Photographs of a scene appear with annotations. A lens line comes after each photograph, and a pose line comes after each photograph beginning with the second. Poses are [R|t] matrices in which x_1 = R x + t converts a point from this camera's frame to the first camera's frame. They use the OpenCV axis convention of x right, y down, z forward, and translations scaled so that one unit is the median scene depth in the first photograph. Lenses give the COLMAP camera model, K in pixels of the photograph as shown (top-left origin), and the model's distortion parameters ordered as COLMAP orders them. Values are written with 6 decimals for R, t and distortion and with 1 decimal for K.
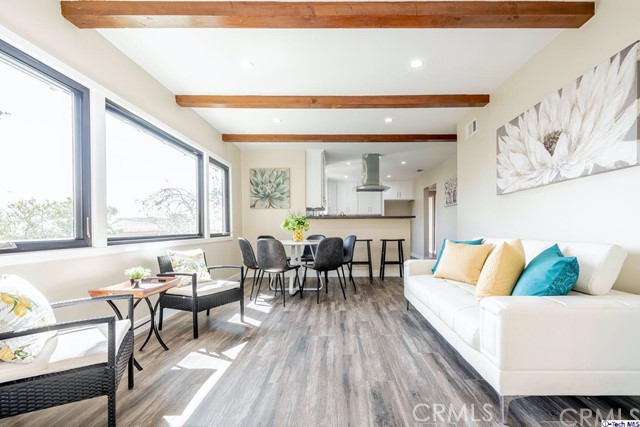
lens RADIAL K [[321.1, 0, 321.1], [0, 321.1, 233.5], [0, 0, 1]] dist [-0.000709, 0.000281]
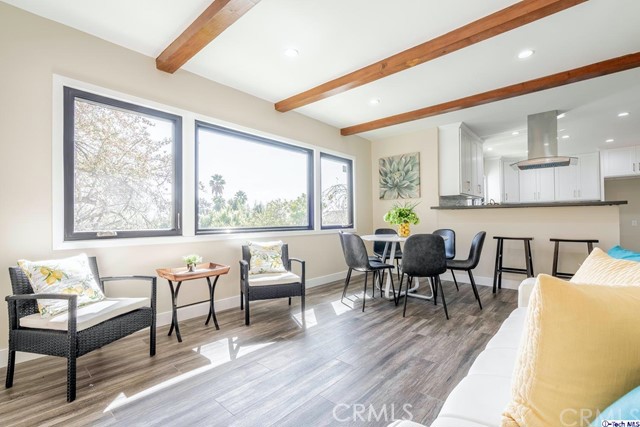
lens RADIAL K [[289.0, 0, 320.0], [0, 289.0, 216.7], [0, 0, 1]] dist [-0.002764, 0.000145]
pose [[0.737781, -0.002877, -0.675034, 0.252489], [-0.011454, 0.999794, -0.016780, -0.011507], [0.674943, 0.020112, 0.737596, 0.259519]]
